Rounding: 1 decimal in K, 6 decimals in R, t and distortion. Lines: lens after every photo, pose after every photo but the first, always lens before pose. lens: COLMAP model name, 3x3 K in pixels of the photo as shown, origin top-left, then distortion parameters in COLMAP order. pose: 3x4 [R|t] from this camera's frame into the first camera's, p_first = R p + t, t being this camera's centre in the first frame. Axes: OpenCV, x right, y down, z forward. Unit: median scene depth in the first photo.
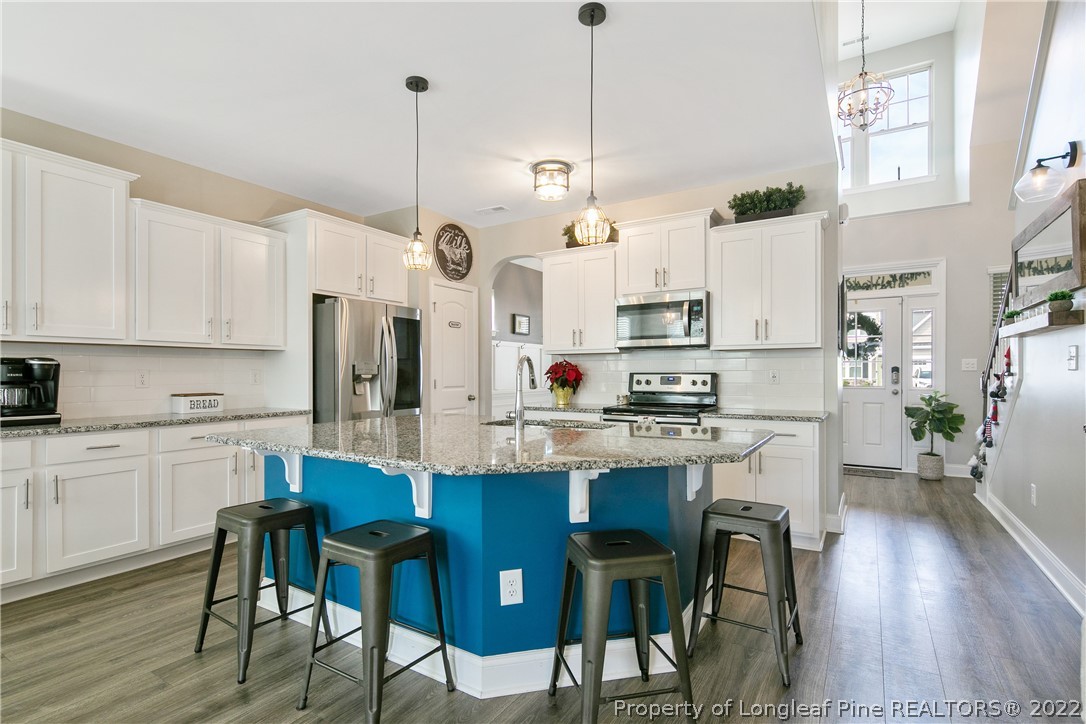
lens RADIAL K [[530.7, 0, 537.0], [0, 530.7, 368.4], [0, 0, 1]] dist [0.012332, -0.002575]
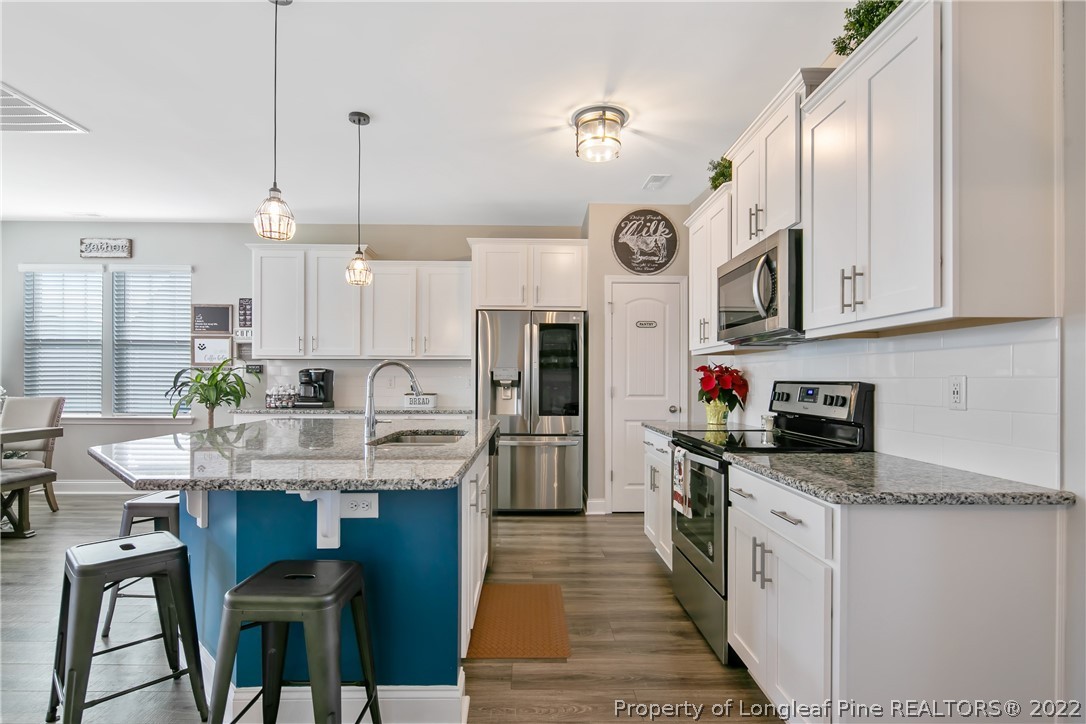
lens RADIAL K [[530.7, 0, 538.6], [0, 530.7, 370.8], [0, 0, 1]] dist [0.012332, -0.002575]
pose [[0.545520, -0.007857, -0.838061, 0.487555], [0.000520, 0.999959, -0.009037, 0.001882], [0.838098, 0.004494, 0.545502, 0.384275]]
